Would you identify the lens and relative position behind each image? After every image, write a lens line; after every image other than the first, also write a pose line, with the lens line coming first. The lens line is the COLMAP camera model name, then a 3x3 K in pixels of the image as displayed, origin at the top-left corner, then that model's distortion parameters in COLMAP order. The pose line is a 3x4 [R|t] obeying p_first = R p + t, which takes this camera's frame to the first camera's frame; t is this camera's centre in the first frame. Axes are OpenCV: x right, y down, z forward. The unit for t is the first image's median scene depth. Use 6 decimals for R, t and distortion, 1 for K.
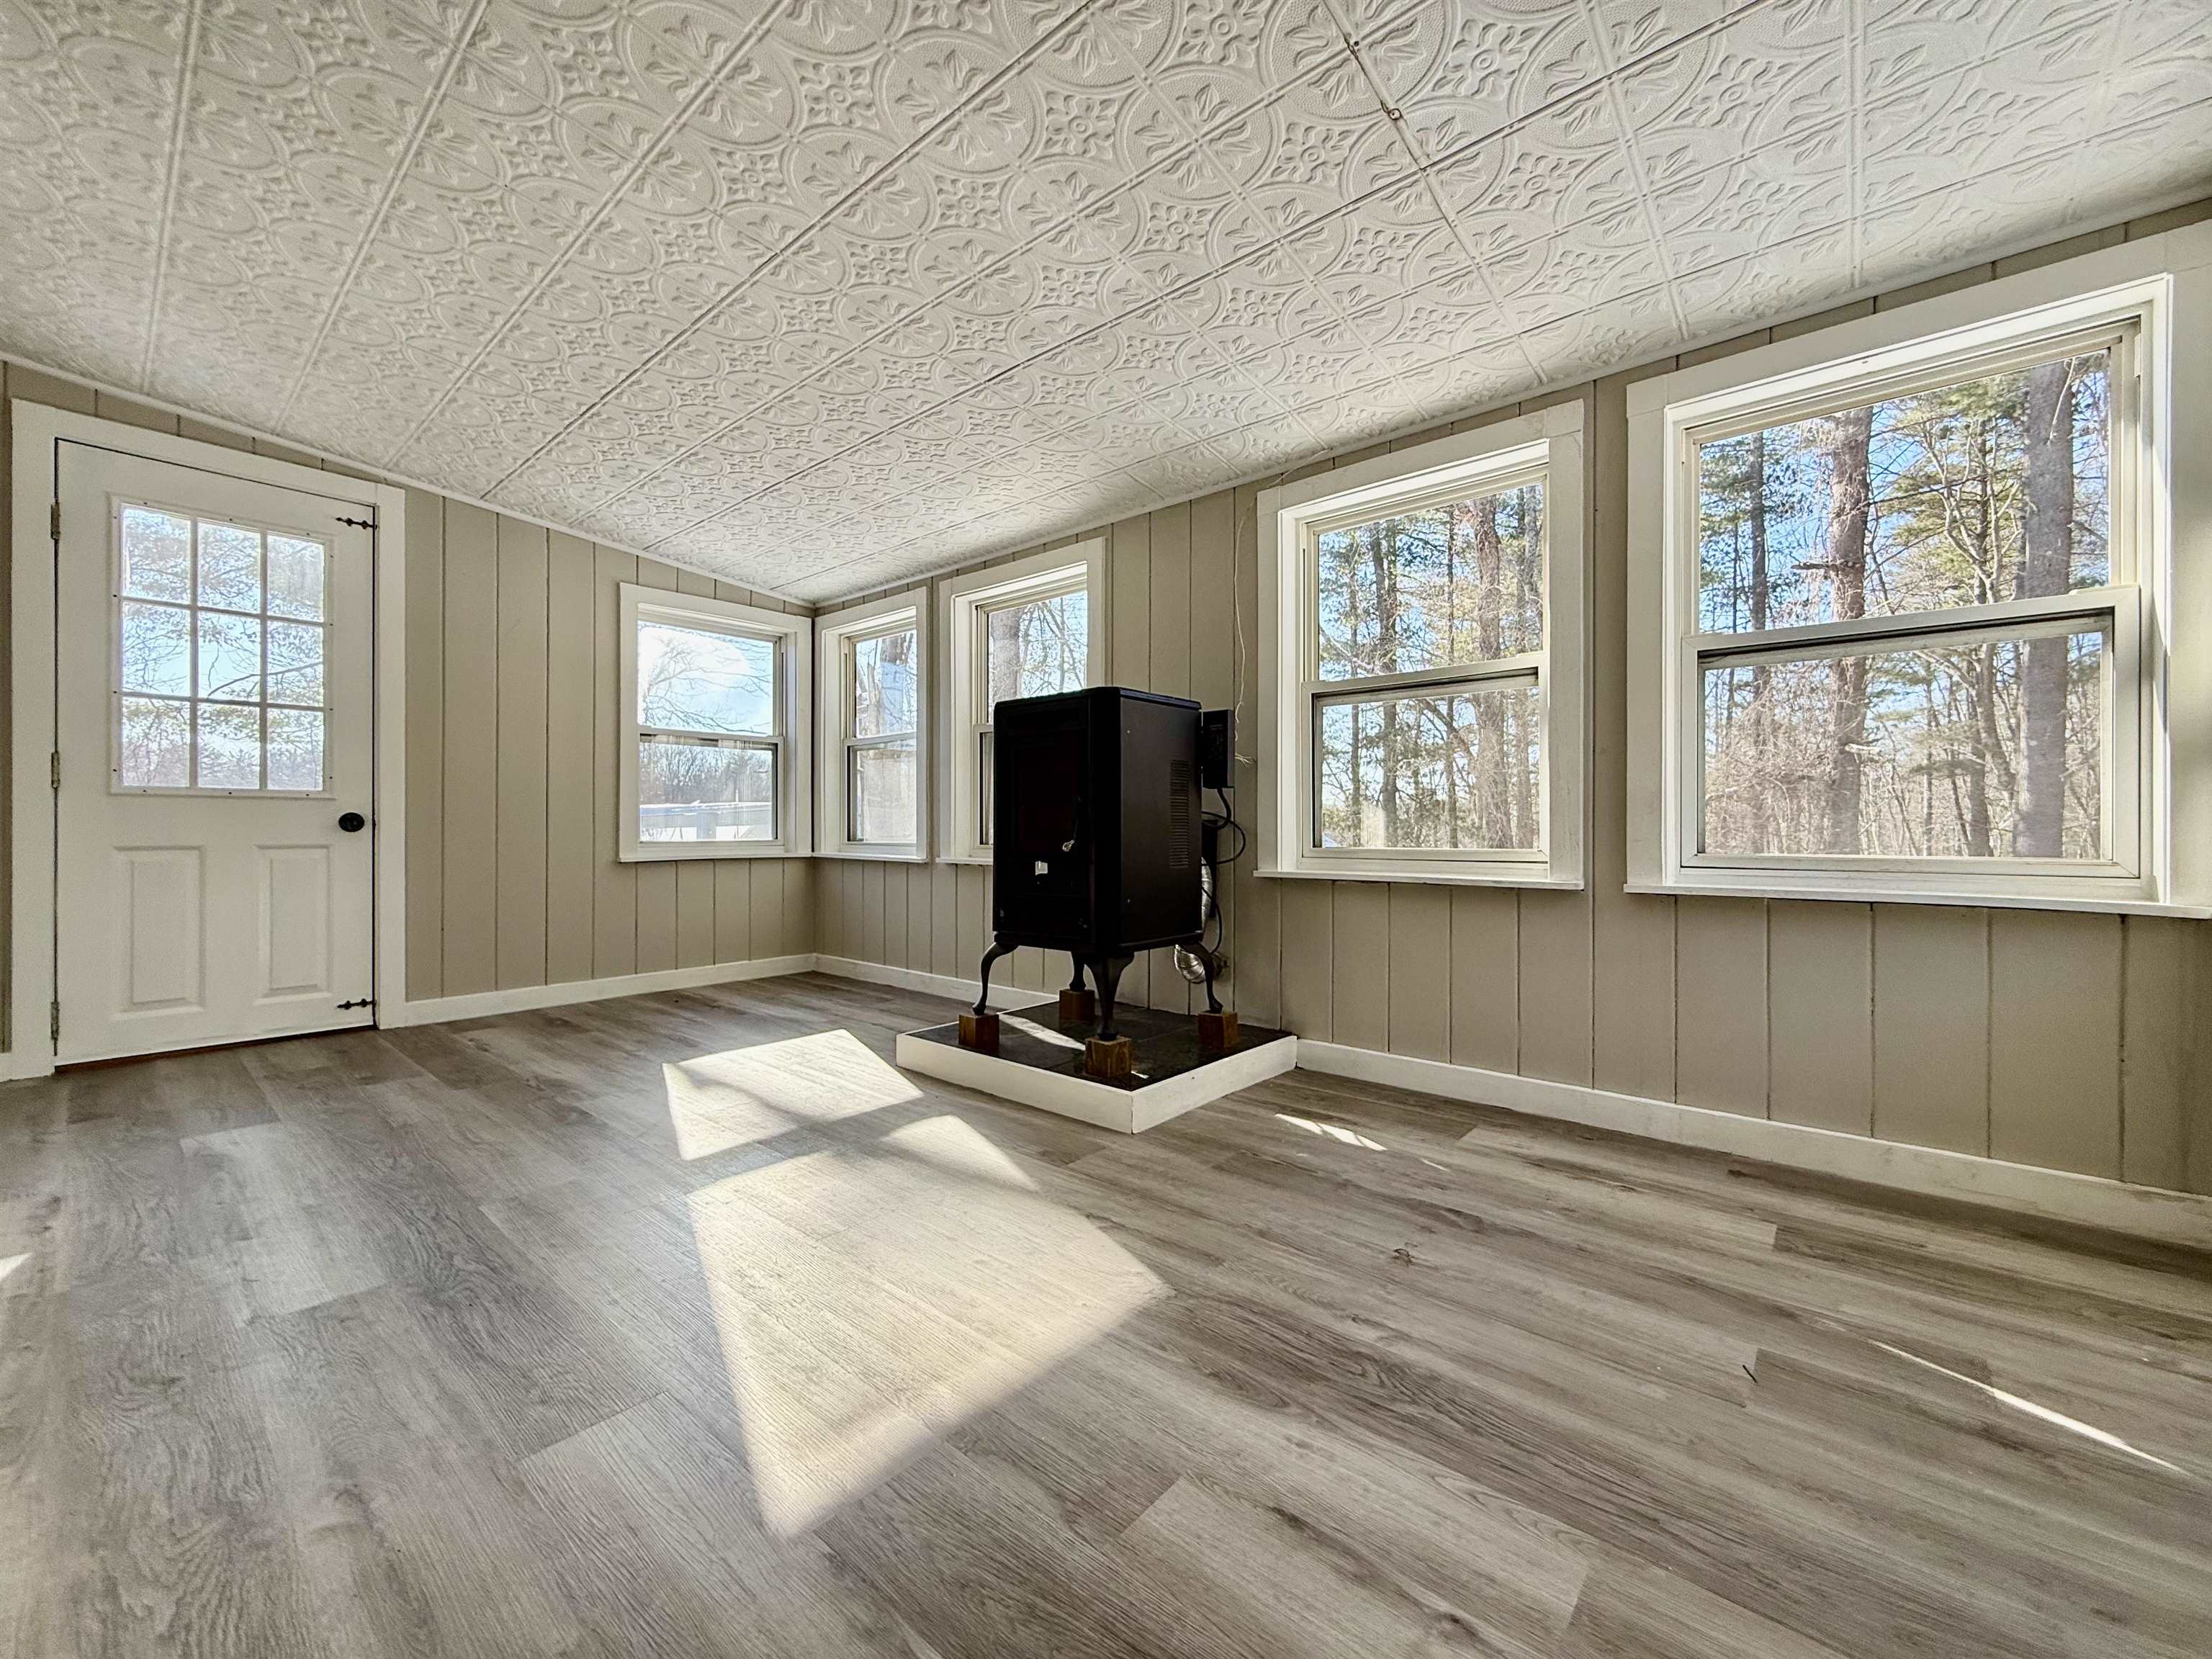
lens RADIAL K [[882.4, 0, 1095.3], [0, 882.4, 826.3], [0, 0, 1]] dist [-0.001801, 0.000408]
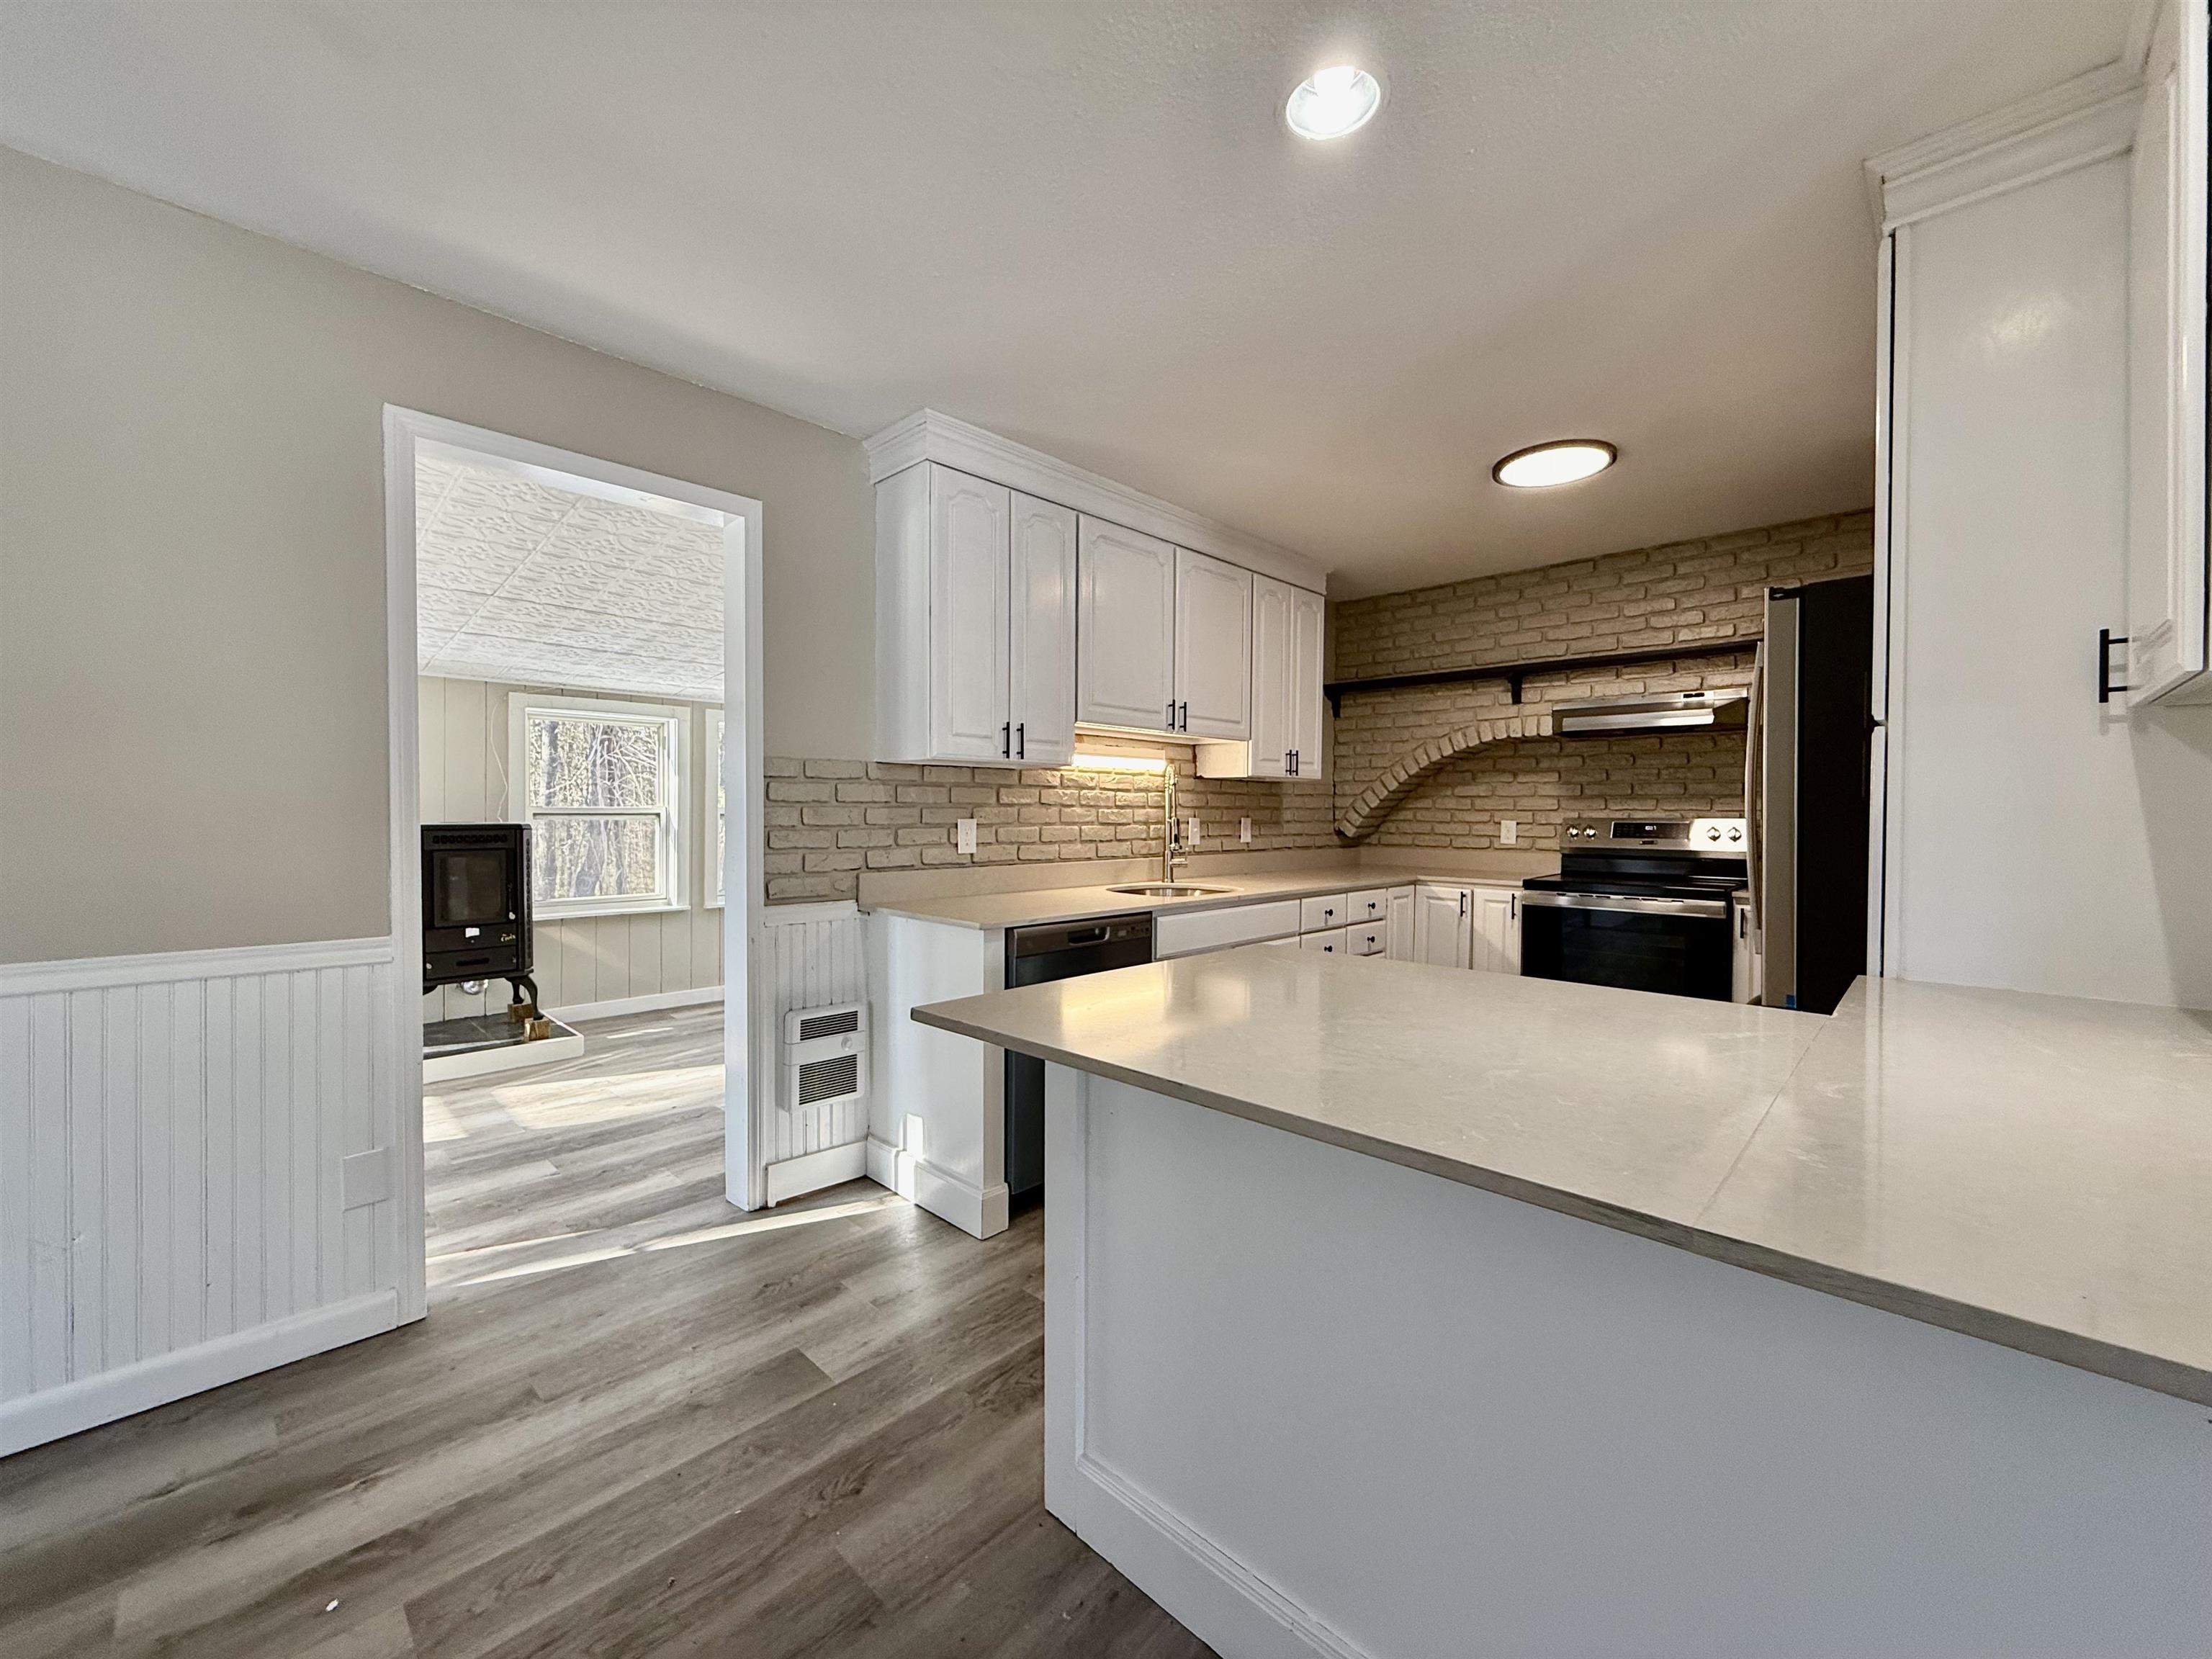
lens RADIAL K [[882.4, 0, 1100.8], [0, 882.4, 824.0], [0, 0, 1]] dist [-0.001801, 0.000408]
pose [[0.059122, -0.012438, 0.998173, -1.837769], [-0.004194, 0.999910, 0.012708, -0.202488], [-0.998242, -0.004938, 0.059065, -0.279724]]
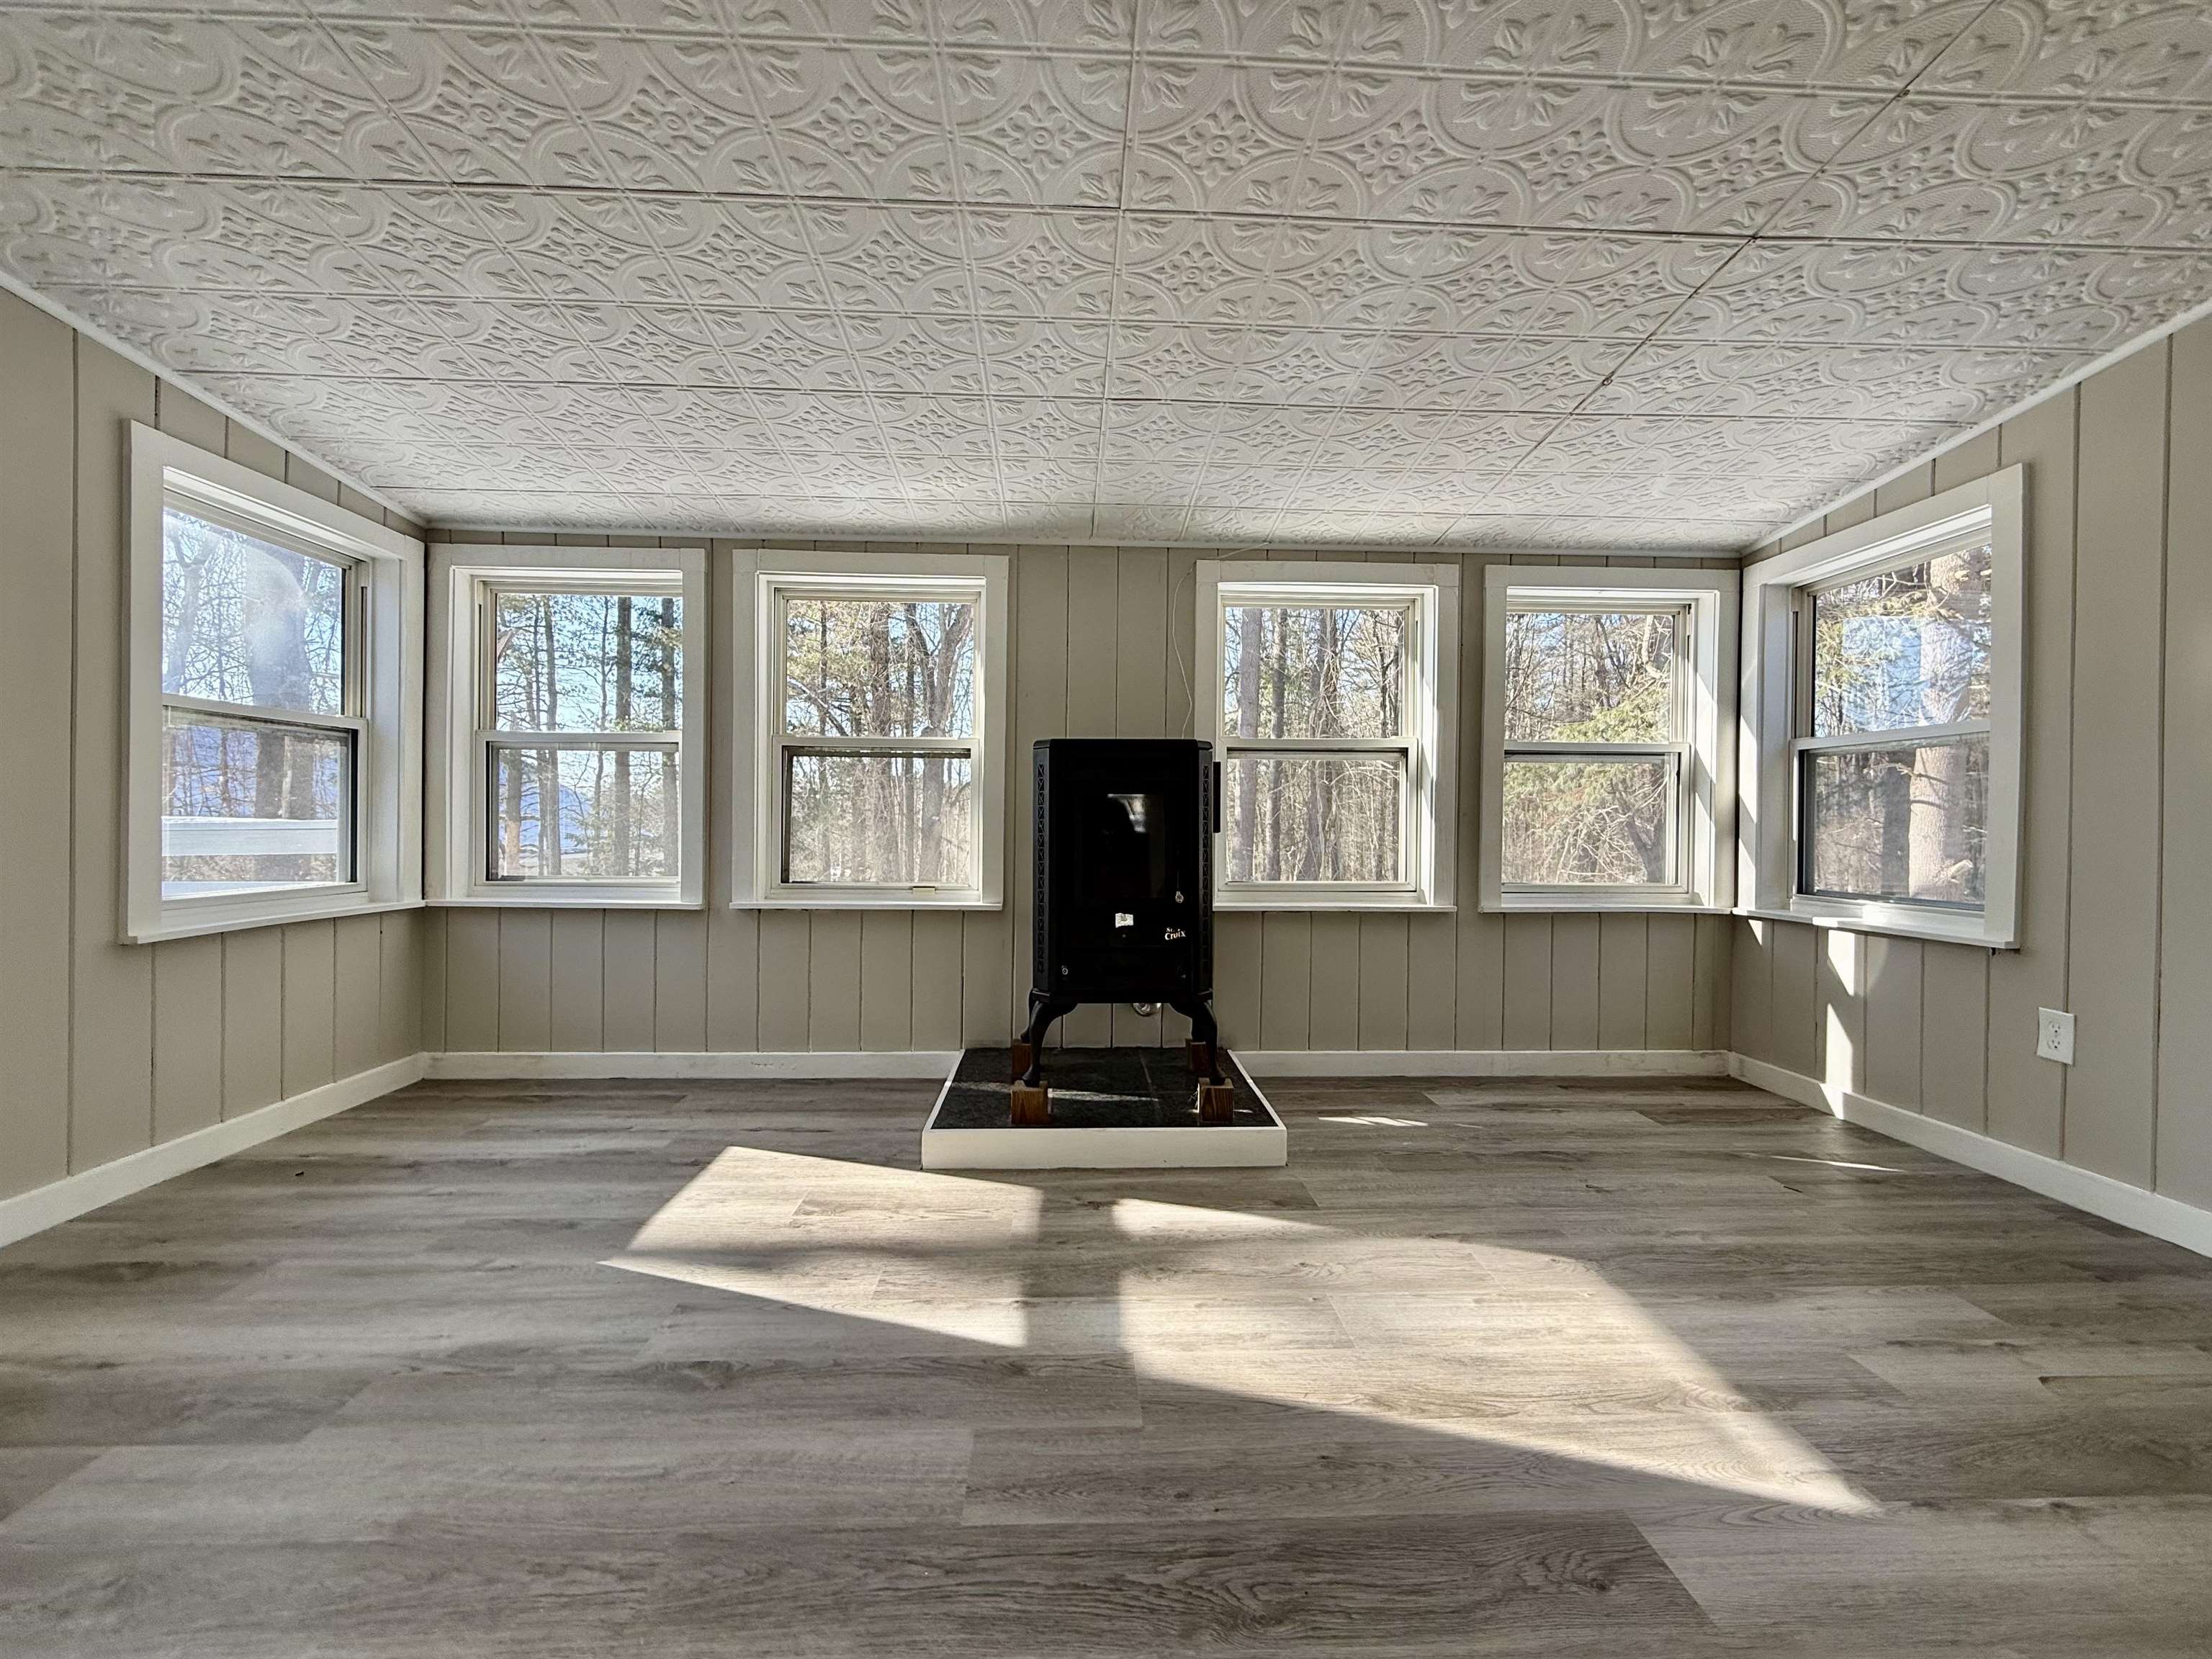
lens RADIAL K [[882.4, 0, 1106.4], [0, 882.4, 827.6], [0, 0, 1]] dist [-0.001801, 0.000408]
pose [[0.725244, 0.001944, 0.688489, -0.844413], [-0.008082, 0.999951, 0.005690, -0.067535], [-0.688445, -0.009691, 0.725224, 0.364400]]
